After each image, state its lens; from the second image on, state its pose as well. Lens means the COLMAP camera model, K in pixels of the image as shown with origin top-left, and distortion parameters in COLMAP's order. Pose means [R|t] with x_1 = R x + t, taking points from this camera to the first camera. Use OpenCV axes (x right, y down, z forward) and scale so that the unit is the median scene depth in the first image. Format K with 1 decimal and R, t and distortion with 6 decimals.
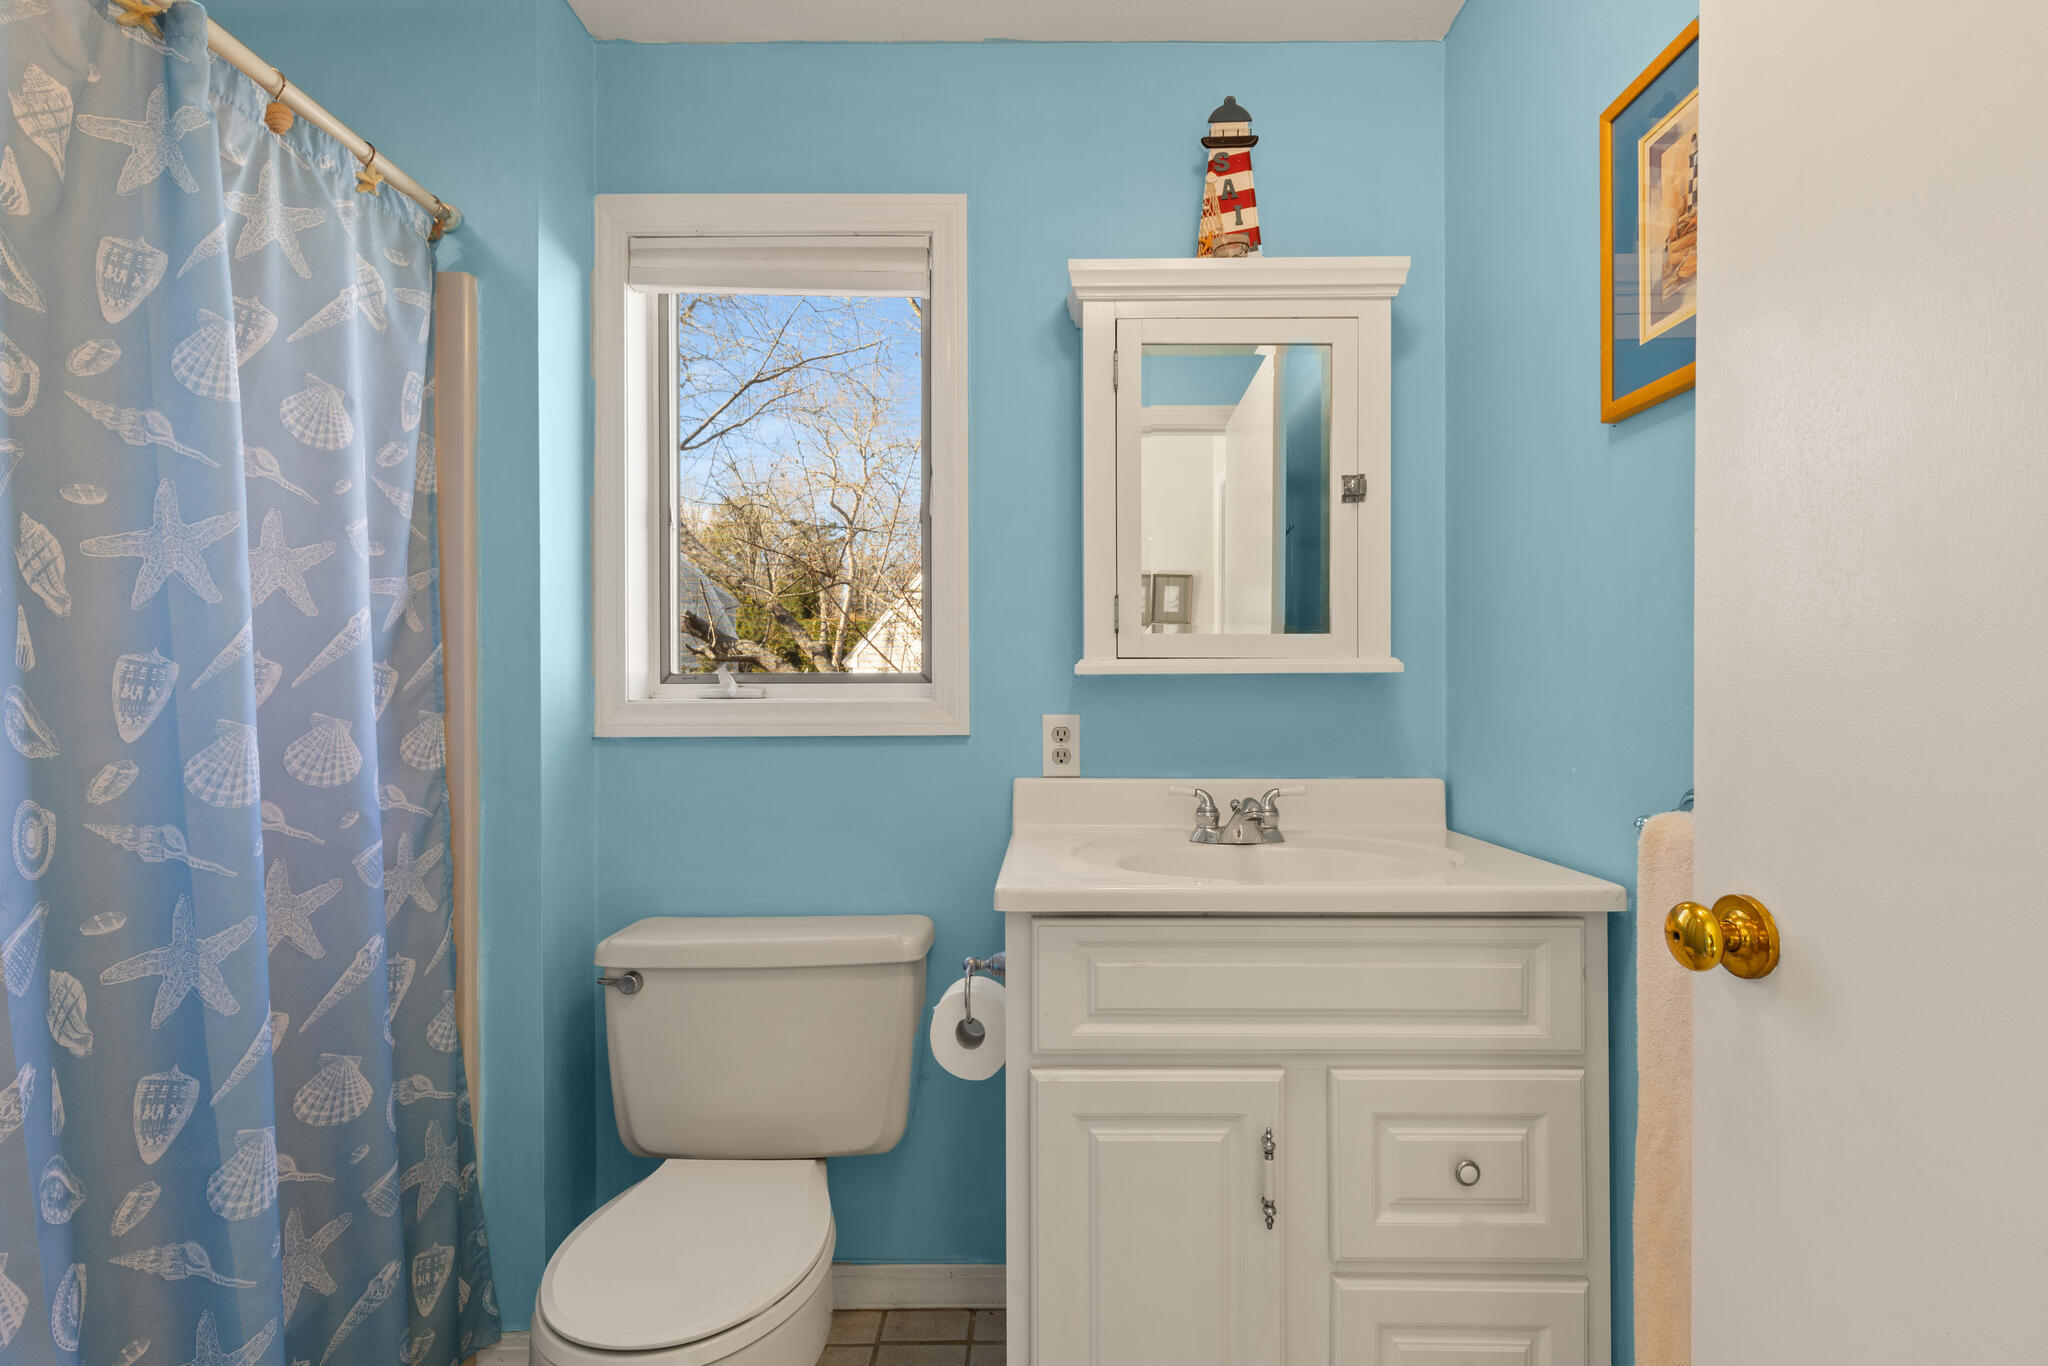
lens RADIAL K [[918.9, 0, 1033.7], [0, 918.9, 694.4], [0, 0, 1]] dist [0.004445, -0.001828]
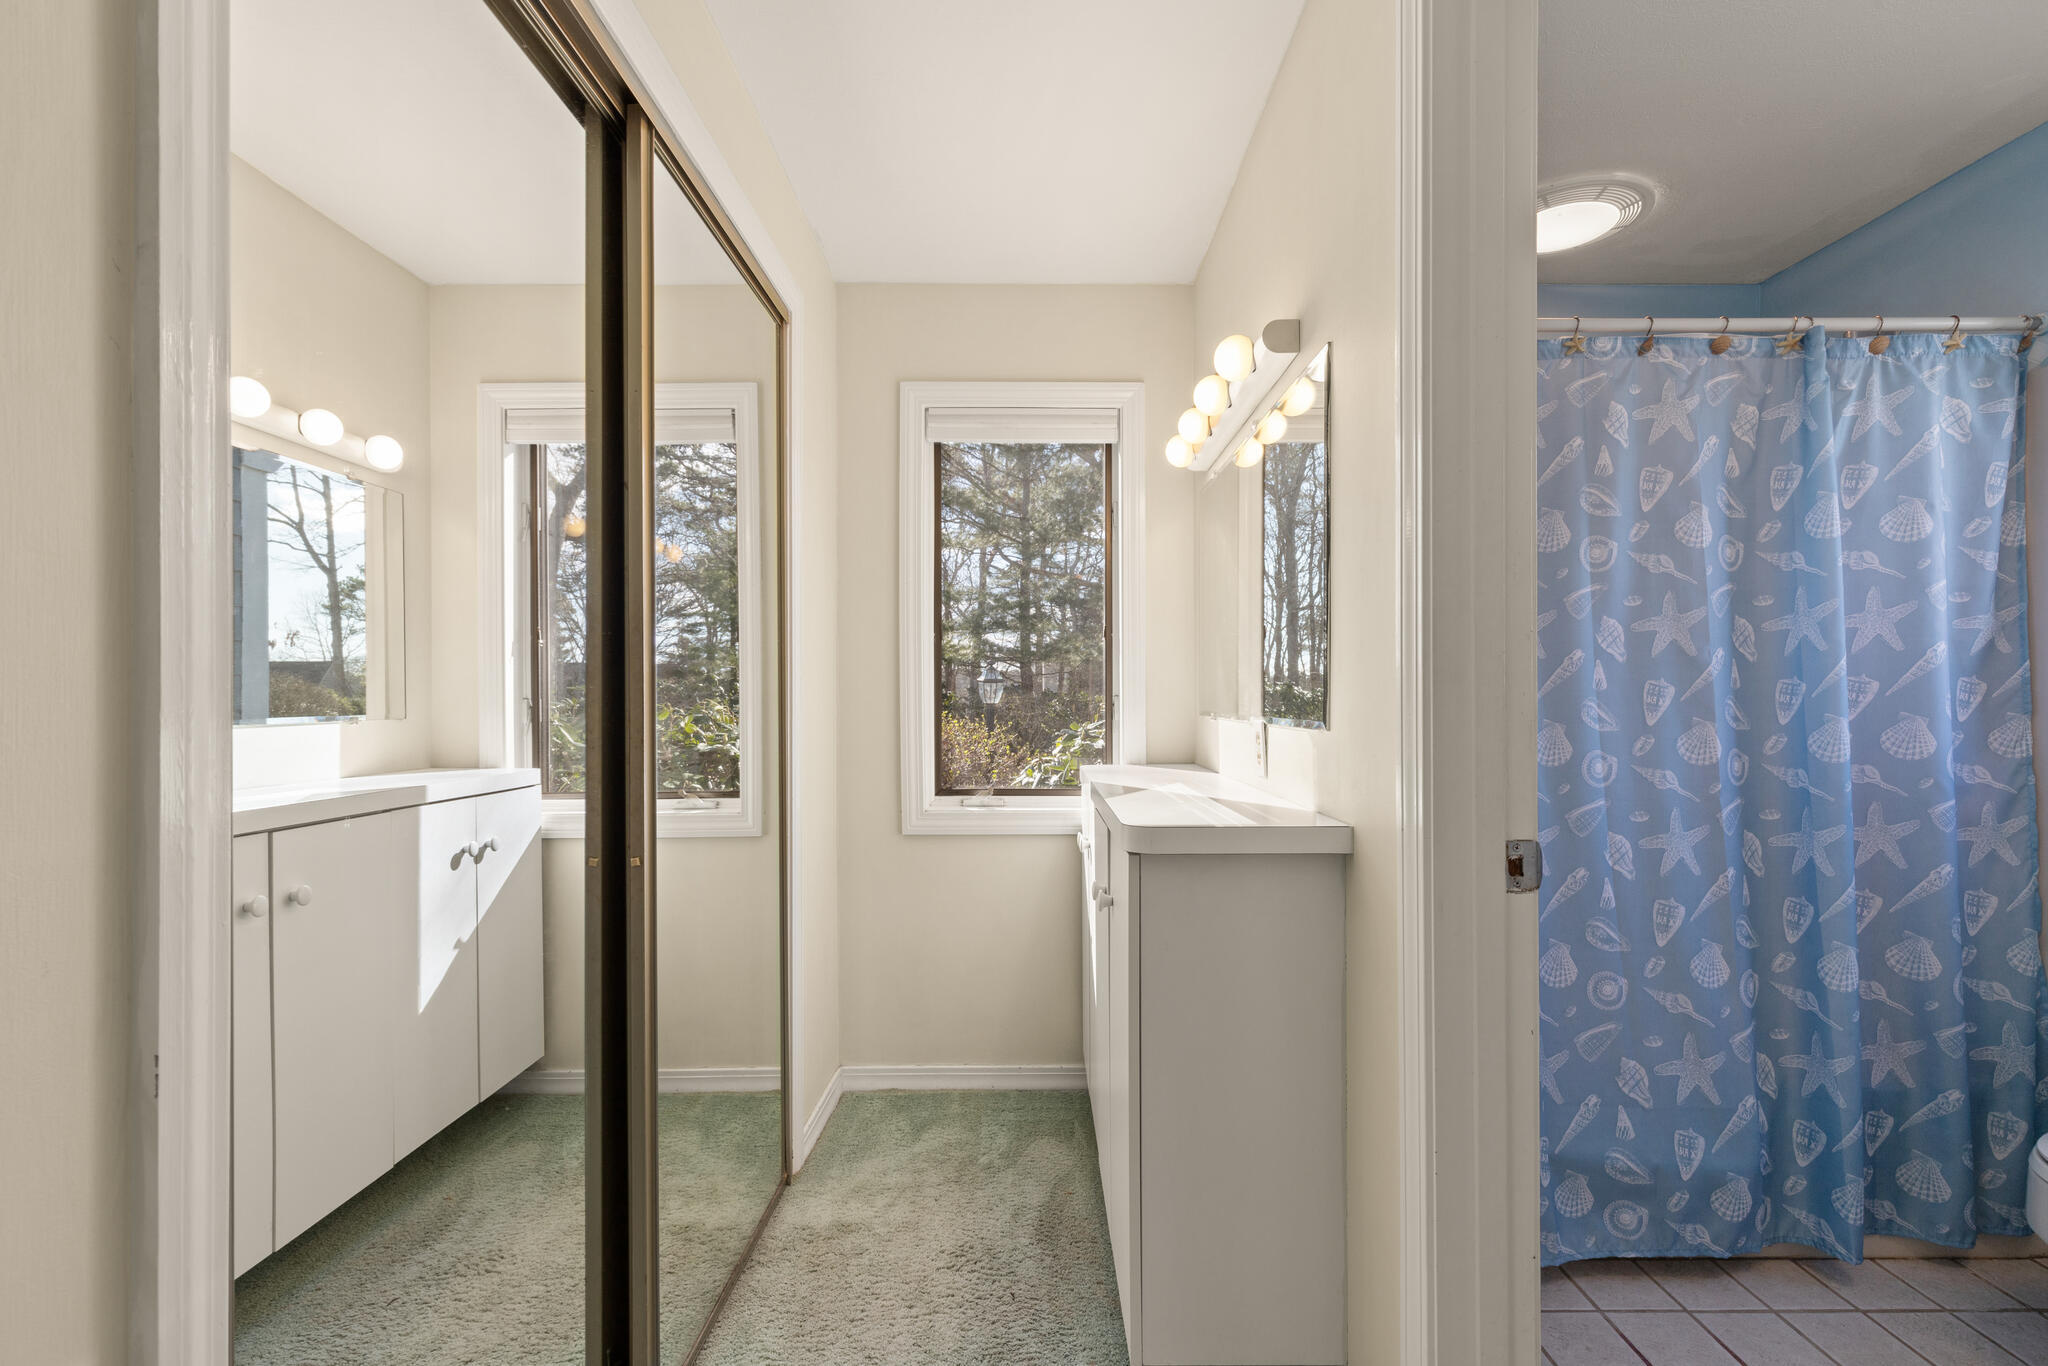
lens RADIAL K [[918.9, 0, 1033.7], [0, 918.9, 694.4], [0, 0, 1]] dist [0.004445, -0.001828]
pose [[-0.002110, 0.003836, -0.999990, 0.793353], [-0.001426, 0.999992, 0.003839, -0.013748], [0.999997, 0.001434, -0.002105, -0.476012]]
